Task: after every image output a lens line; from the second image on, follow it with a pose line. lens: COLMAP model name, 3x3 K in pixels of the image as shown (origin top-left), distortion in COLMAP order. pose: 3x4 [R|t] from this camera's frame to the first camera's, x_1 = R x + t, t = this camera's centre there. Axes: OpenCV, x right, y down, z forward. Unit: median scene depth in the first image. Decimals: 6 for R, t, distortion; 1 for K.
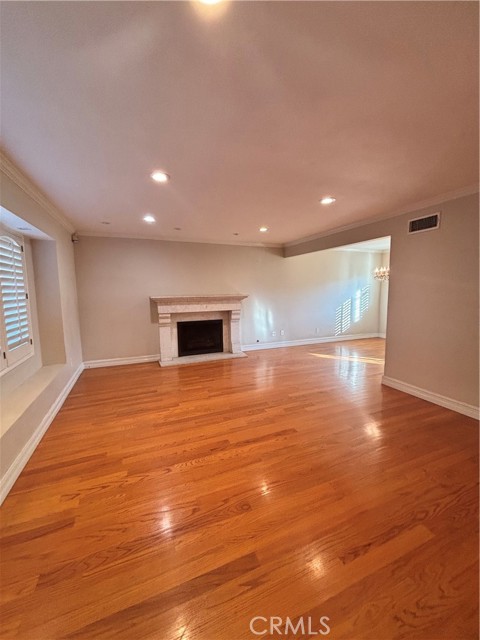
lens RADIAL K [[260.9, 0, 240.8], [0, 260.9, 315.0], [0, 0, 1]] dist [0.000478, -0.000273]
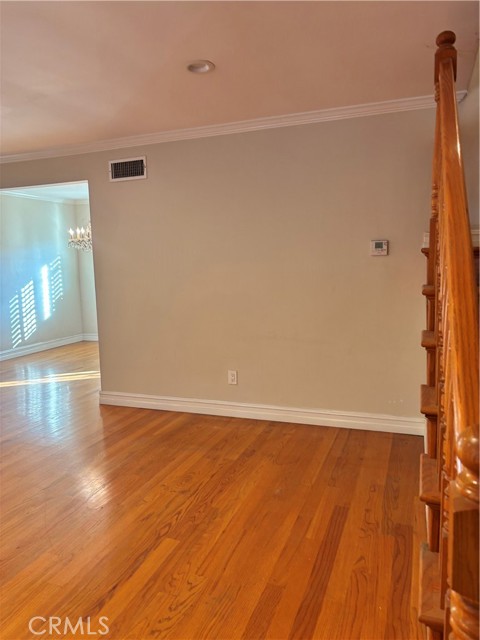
lens RADIAL K [[481.8, 0, 233.3], [0, 481.8, 314.3], [0, 0, 1]] dist [0.033478, -0.016519]
pose [[0.691091, -0.092929, 0.716768, -0.066188], [0.094190, 0.994823, 0.038162, 0.018811], [-0.716604, 0.041139, 0.696266, -0.085406]]
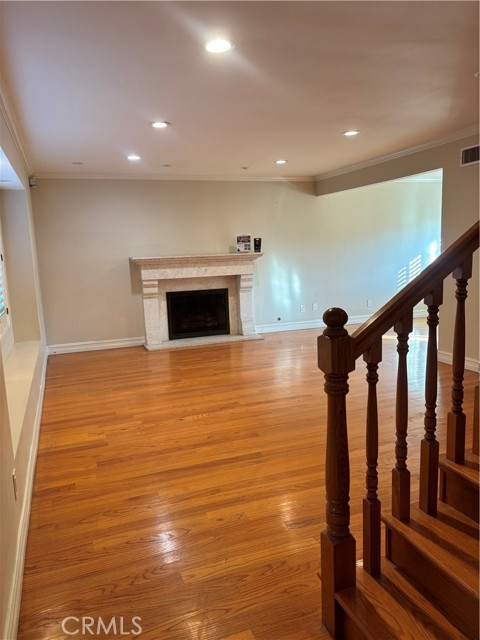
lens RADIAL K [[481.8, 0, 236.3], [0, 481.8, 321.4], [0, 0, 1]] dist [0.033478, -0.016519]
pose [[0.998528, -0.020470, -0.050221, 0.018993], [0.023029, 0.998438, 0.050900, 0.046647], [0.049101, -0.051982, 0.997440, -0.359972]]
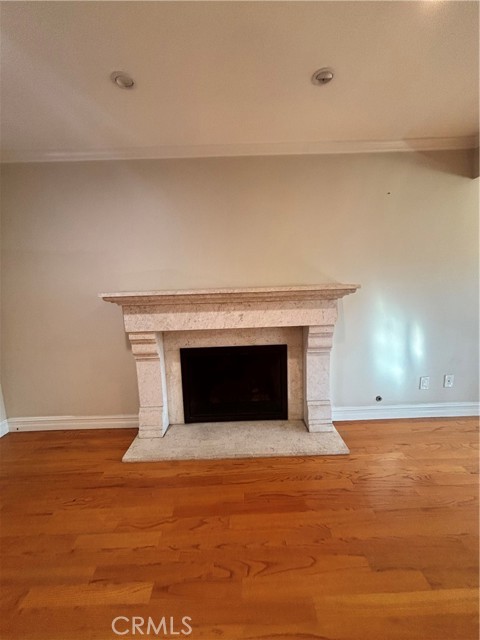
lens RADIAL K [[260.9, 0, 240.4], [0, 260.9, 319.2], [0, 0, 1]] dist [0.000478, -0.000273]
pose [[0.925289, 0.037658, -0.377389, 0.018509], [-0.010399, 0.997203, 0.074011, -0.060388], [0.379120, -0.064557, 0.923093, 0.668369]]
